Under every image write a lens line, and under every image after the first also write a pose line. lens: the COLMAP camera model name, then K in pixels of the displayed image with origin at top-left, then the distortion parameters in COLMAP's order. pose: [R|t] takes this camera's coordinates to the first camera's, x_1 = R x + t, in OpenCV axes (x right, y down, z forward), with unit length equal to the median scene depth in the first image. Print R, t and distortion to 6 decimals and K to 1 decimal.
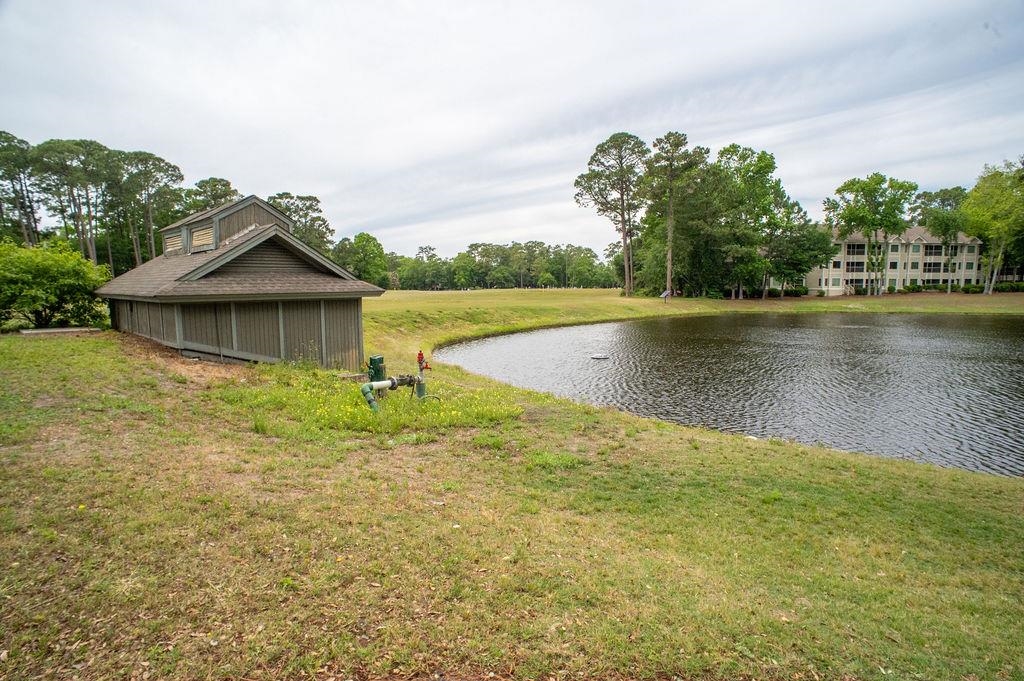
lens RADIAL K [[530.4, 0, 517.2], [0, 530.4, 350.2], [0, 0, 1]] dist [-0.085609, 0.055754]
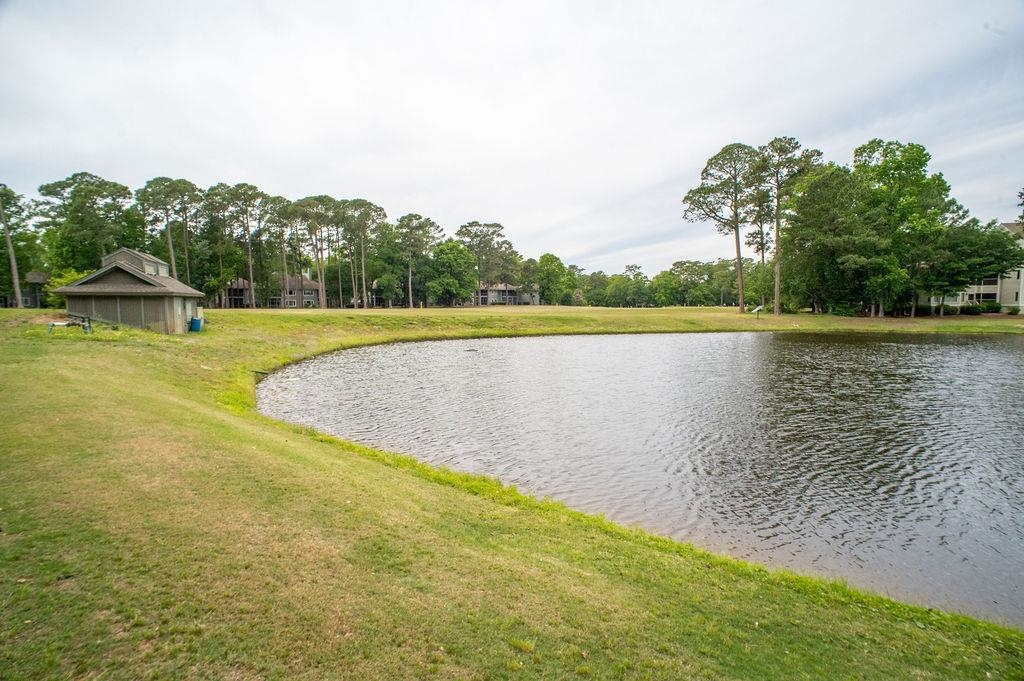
lens RADIAL K [[530.4, 0, 517.2], [0, 530.4, 350.2], [0, 0, 1]] dist [-0.085609, 0.055754]
pose [[0.898400, 0.042283, -0.437138, 0.244400], [-0.057642, 0.998097, -0.021921, 0.010276], [0.435379, 0.044892, 0.899127, -0.023772]]
